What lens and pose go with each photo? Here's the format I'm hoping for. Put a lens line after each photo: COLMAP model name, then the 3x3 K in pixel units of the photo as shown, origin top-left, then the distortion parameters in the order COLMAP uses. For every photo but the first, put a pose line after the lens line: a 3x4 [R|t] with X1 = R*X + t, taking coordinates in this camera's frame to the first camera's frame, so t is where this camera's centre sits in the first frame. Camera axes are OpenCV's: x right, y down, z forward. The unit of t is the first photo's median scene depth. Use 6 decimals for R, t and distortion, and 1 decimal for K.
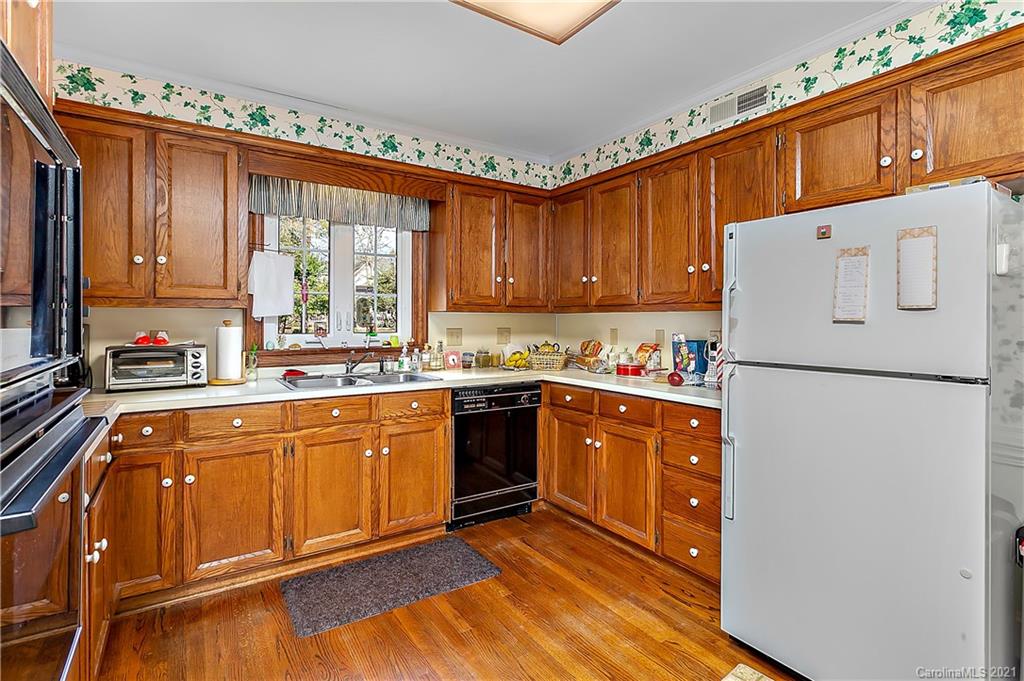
lens RADIAL K [[500.3, 0, 510.2], [0, 500.3, 325.6], [0, 0, 1]] dist [0.002155, 0.000339]
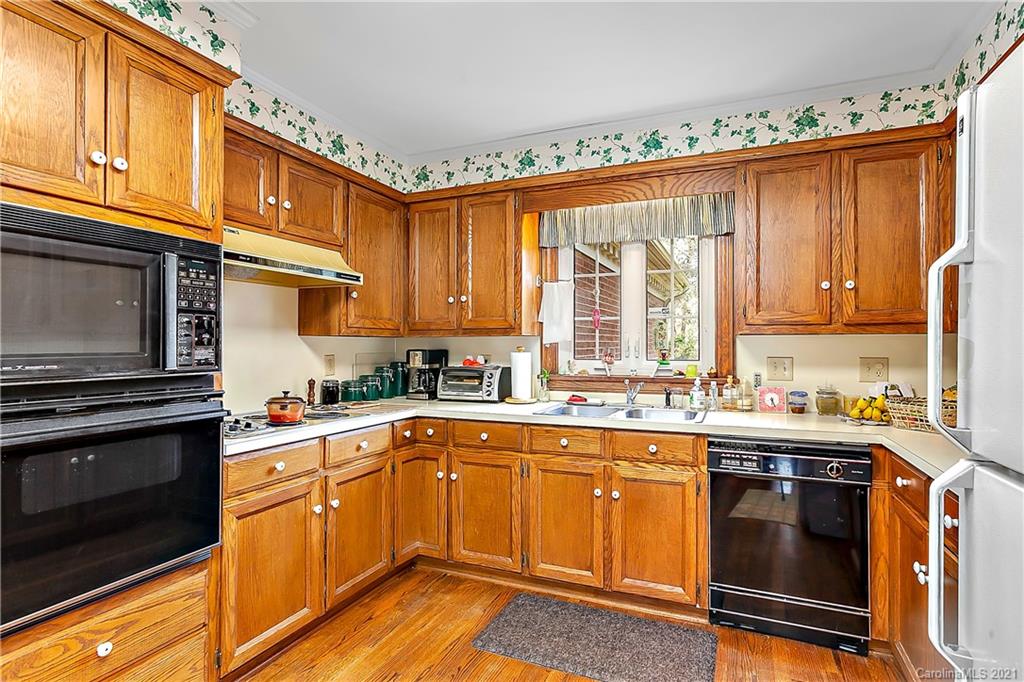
lens RADIAL K [[537.2, 0, 512.0], [0, 537.2, 341.0], [0, 0, 1]] dist [0.016692, 0.000559]
pose [[0.552981, -0.007786, -0.833158, 0.397955], [-0.004450, 0.999914, -0.012298, -0.007264], [0.833182, 0.010509, 0.552899, 0.286489]]
